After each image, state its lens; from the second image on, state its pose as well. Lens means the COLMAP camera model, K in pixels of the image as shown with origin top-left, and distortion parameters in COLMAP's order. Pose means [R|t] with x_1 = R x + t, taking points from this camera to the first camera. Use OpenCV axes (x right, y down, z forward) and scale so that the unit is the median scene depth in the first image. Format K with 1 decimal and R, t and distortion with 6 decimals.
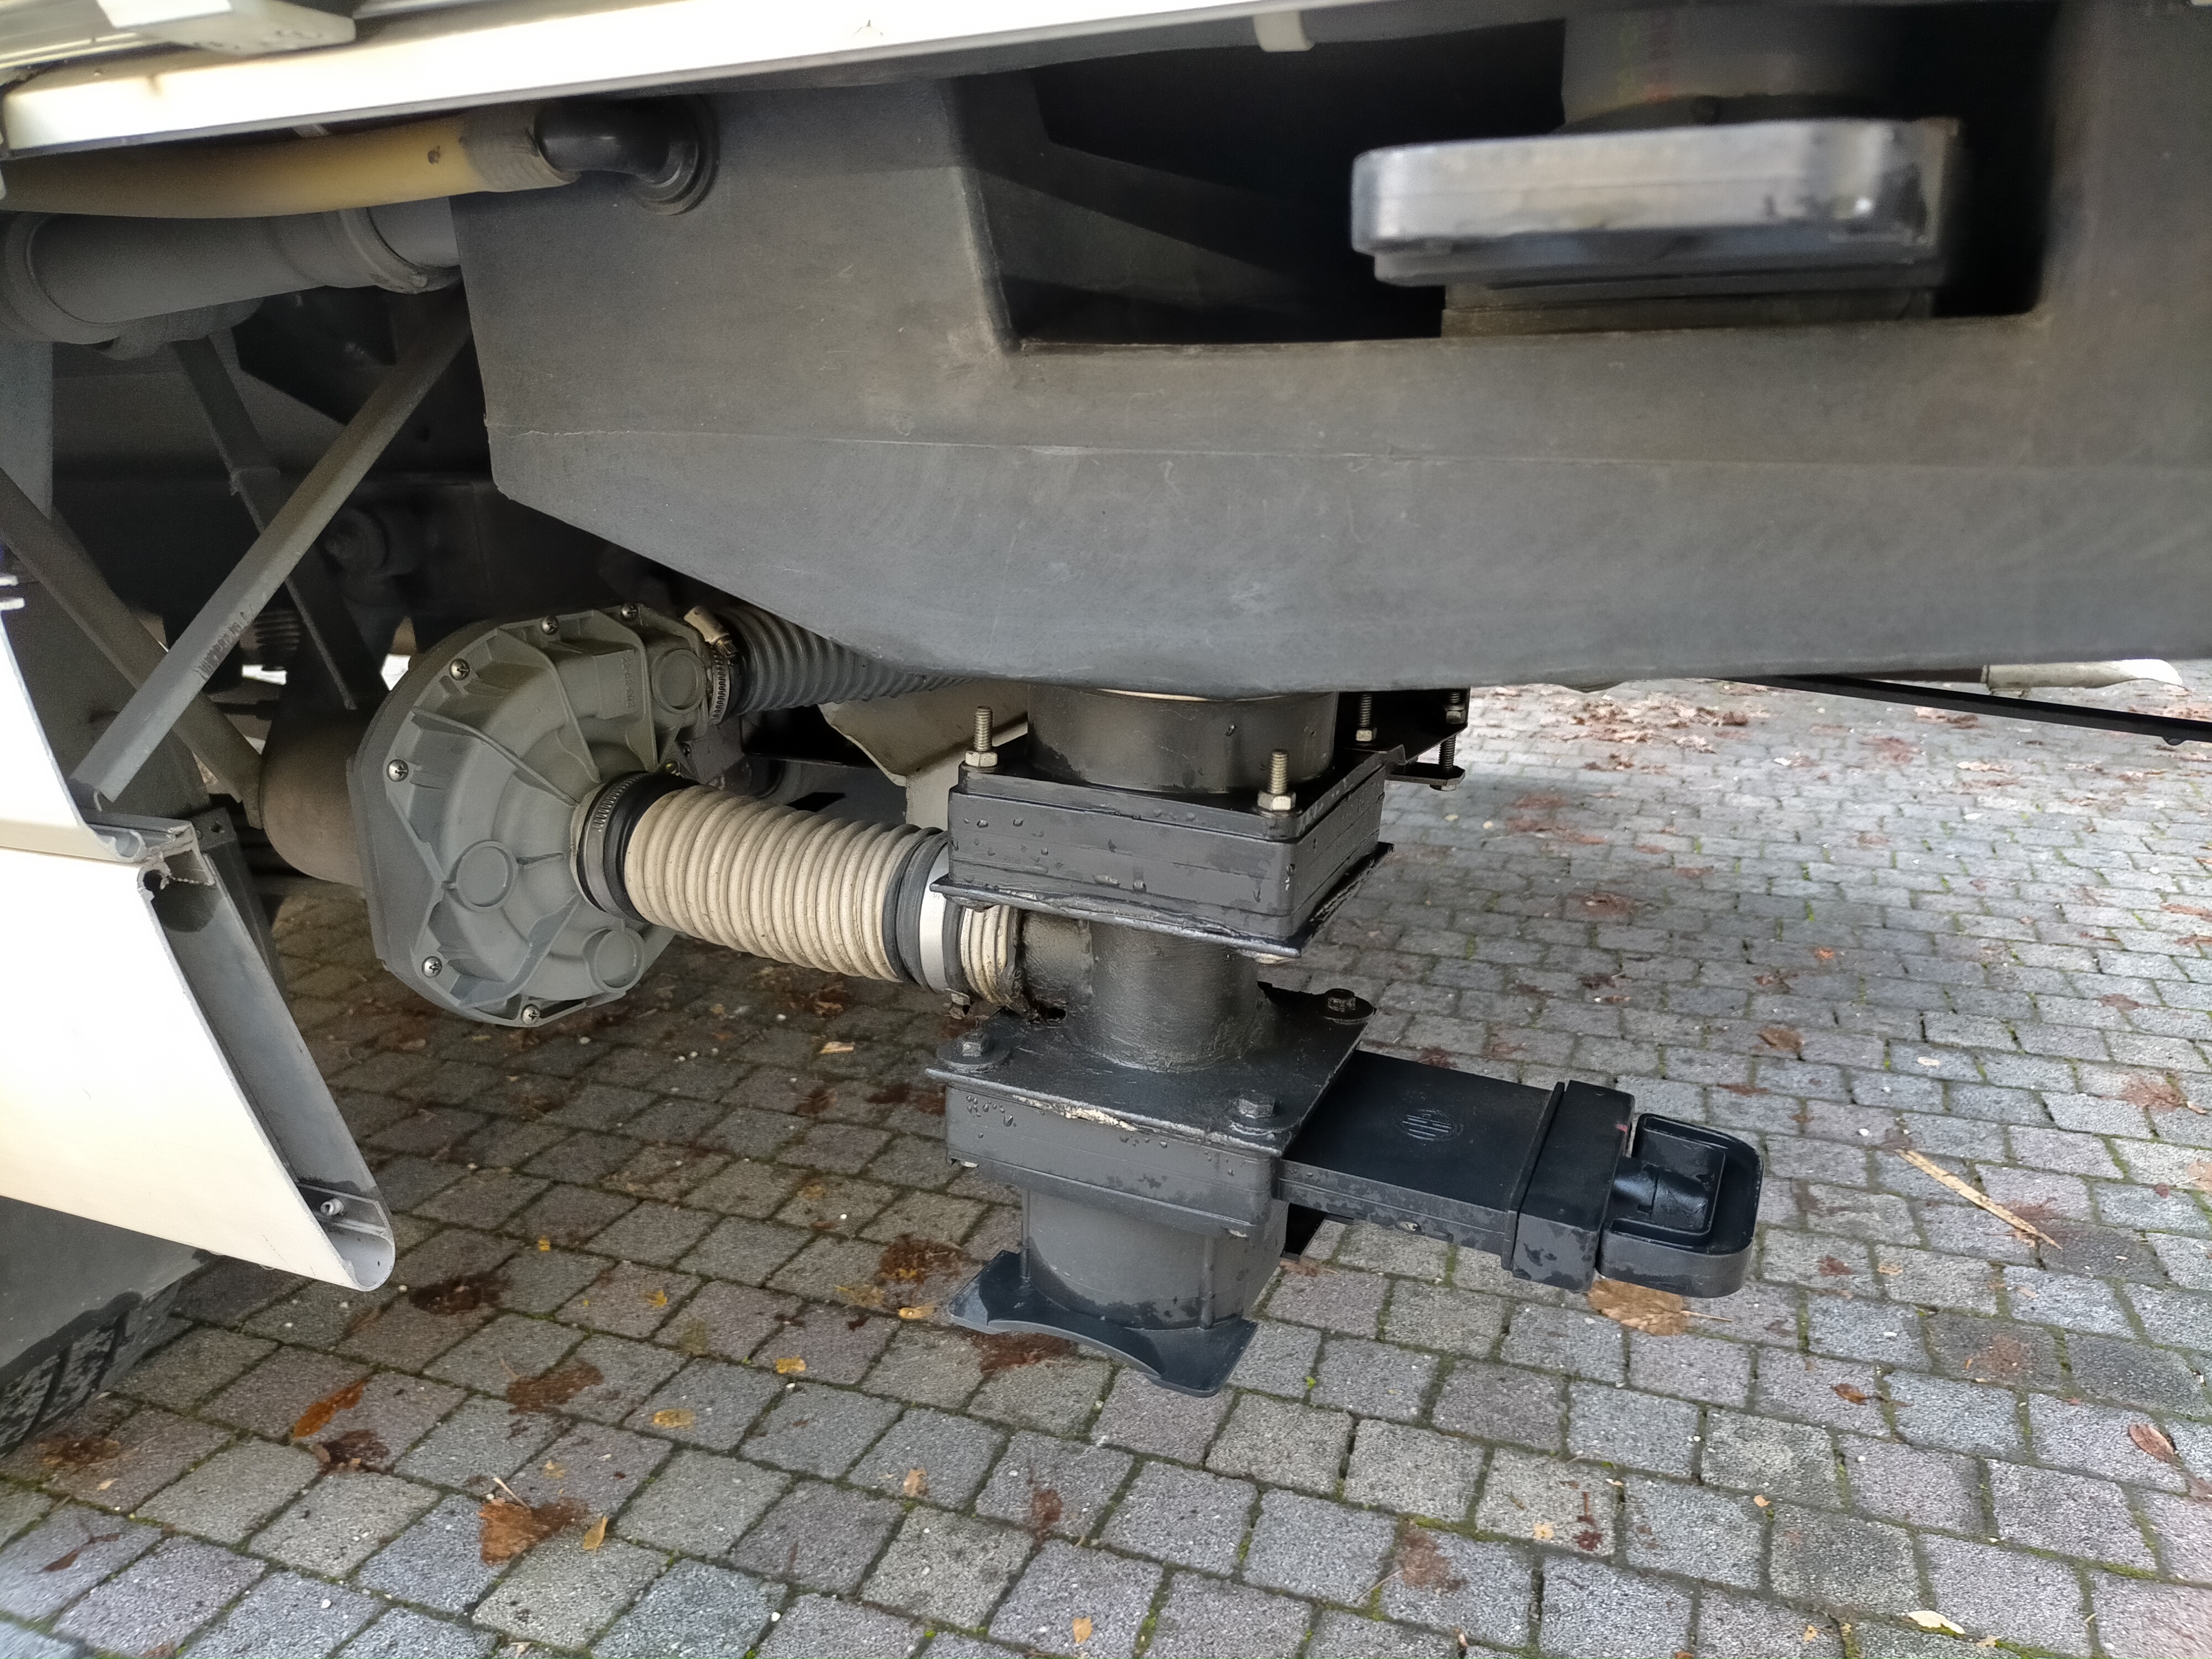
lens RADIAL K [[1742.5, 0, 1060.8], [0, 1742.5, 774.2], [0, 0, 1]] dist [0.052632, -0.062158]
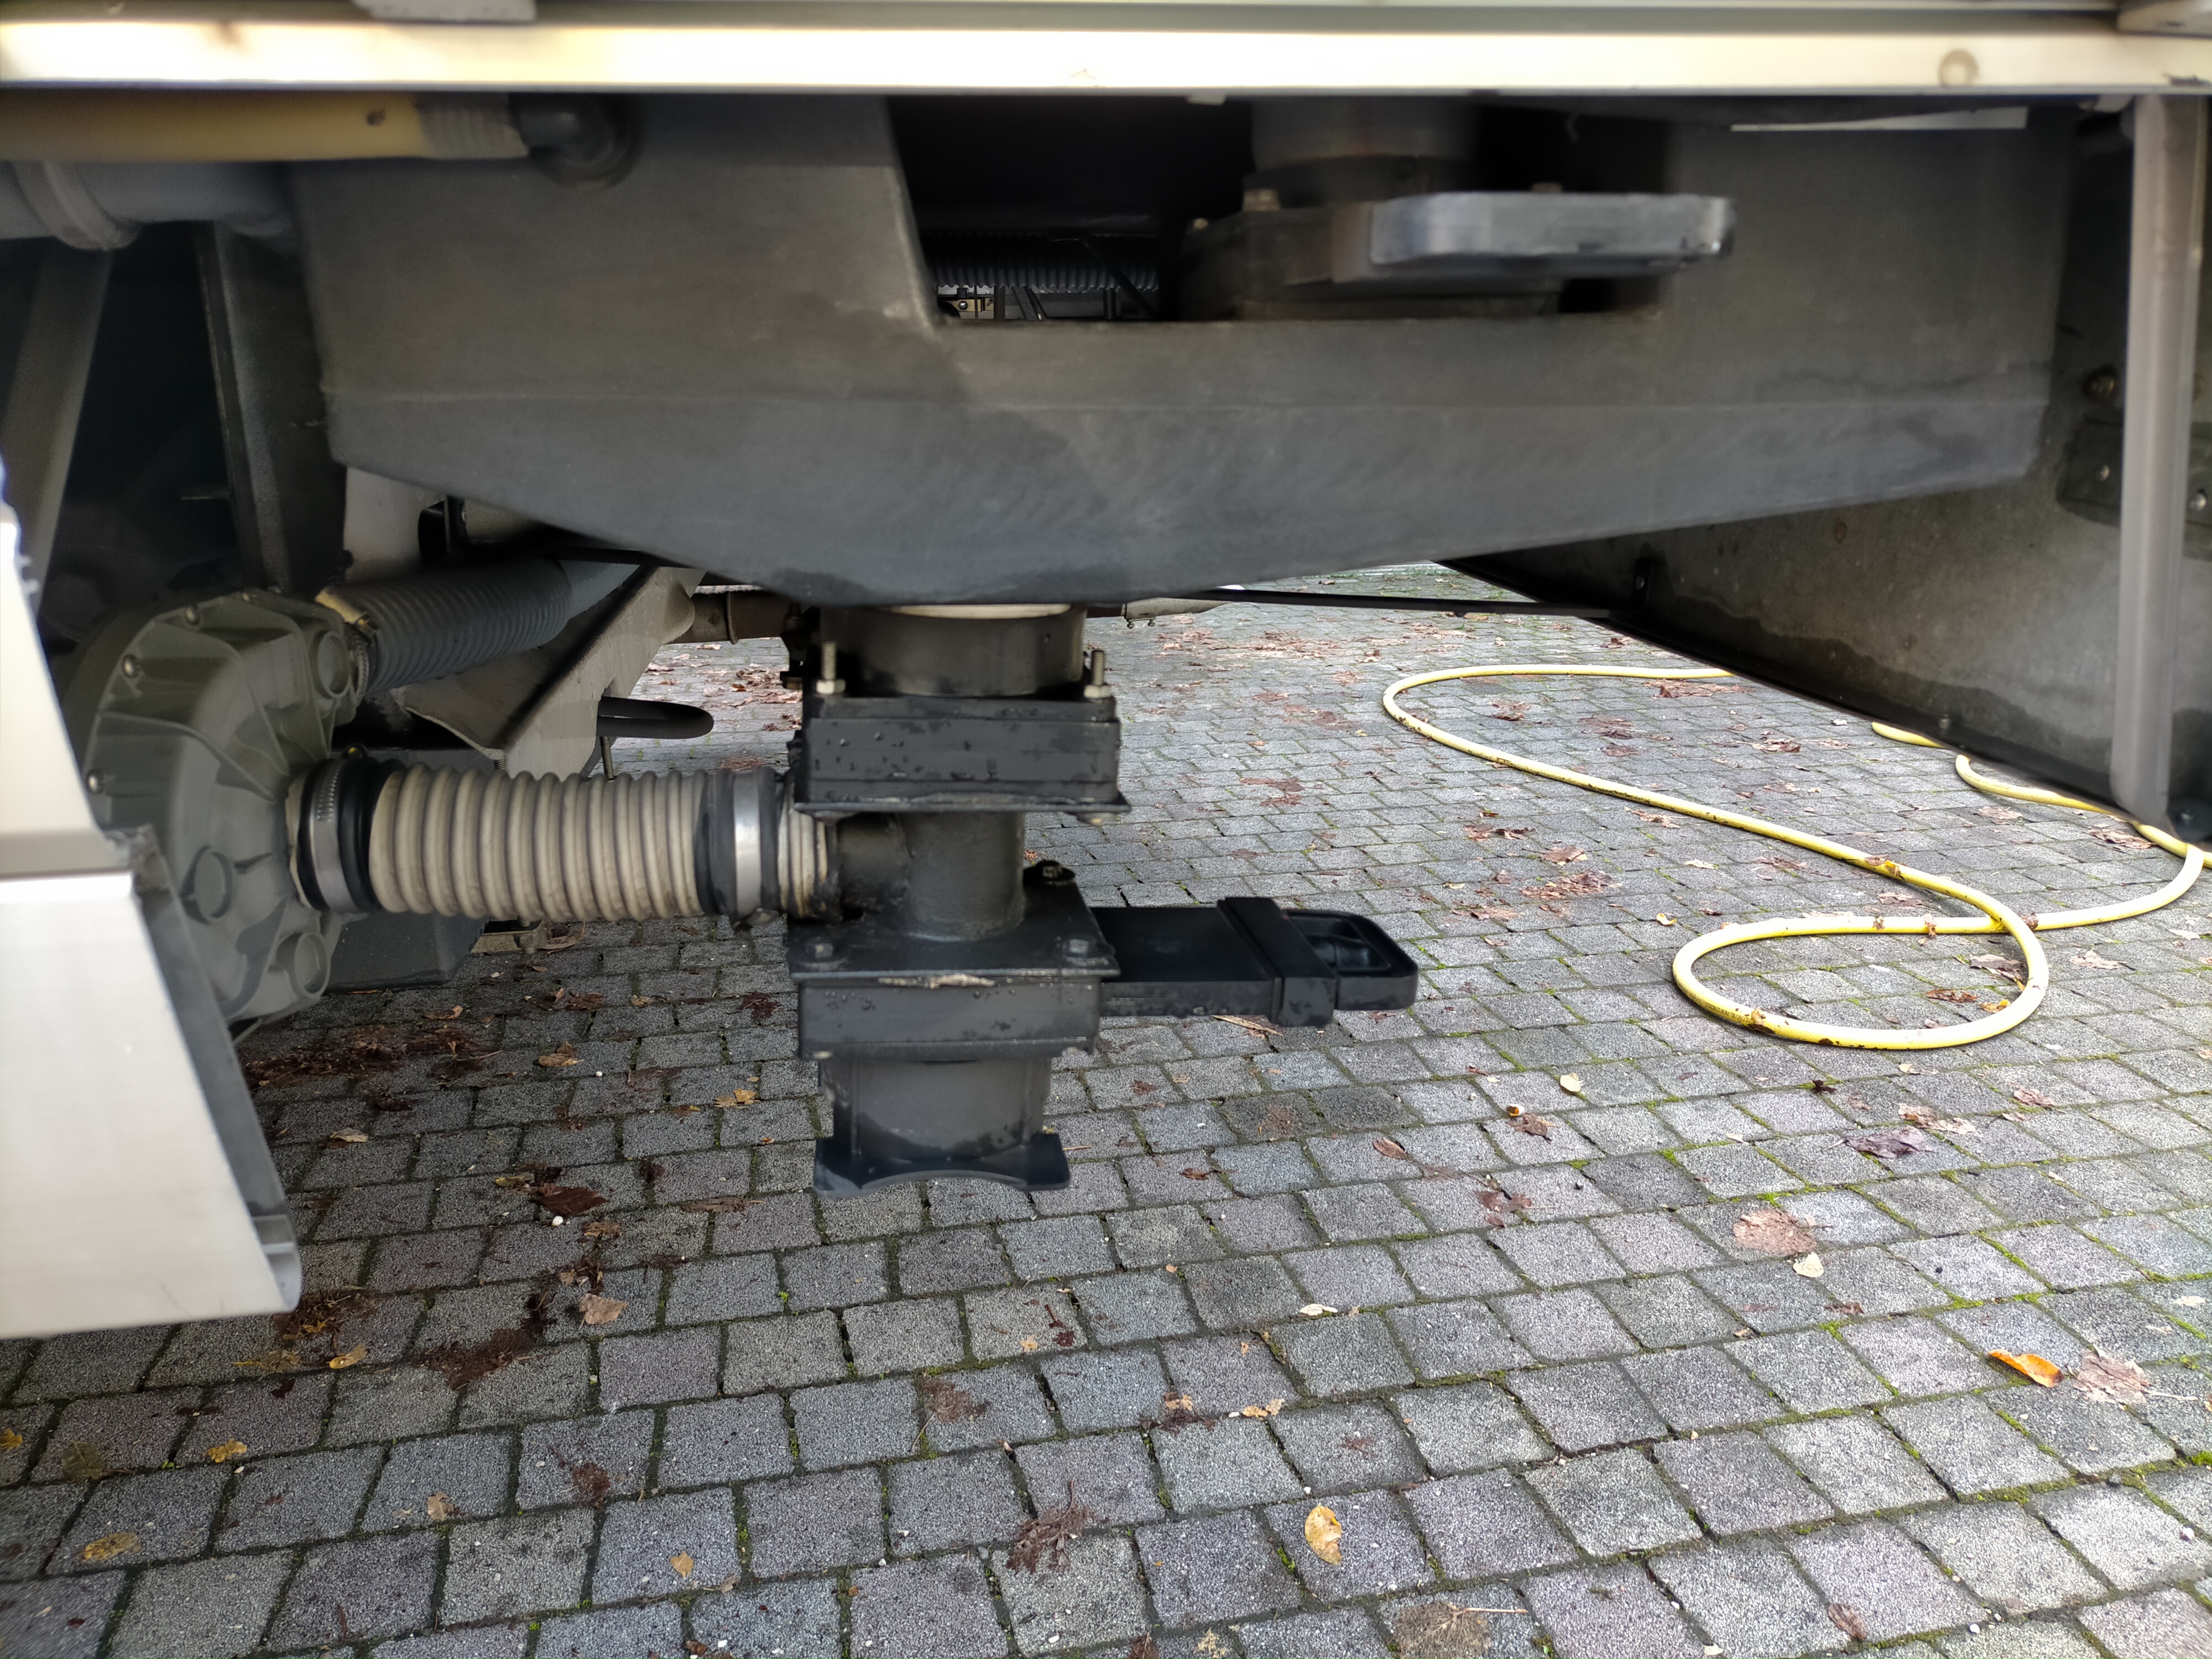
lens RADIAL K [[1742.5, 0, 1120.0], [0, 1742.5, 753.8], [0, 0, 1]] dist [0.052632, -0.062158]
pose [[0.827369, -0.117379, 0.549256, -0.269238], [0.120631, 0.992234, 0.030334, 0.011997], [-0.548551, 0.041159, 0.835103, -0.023711]]
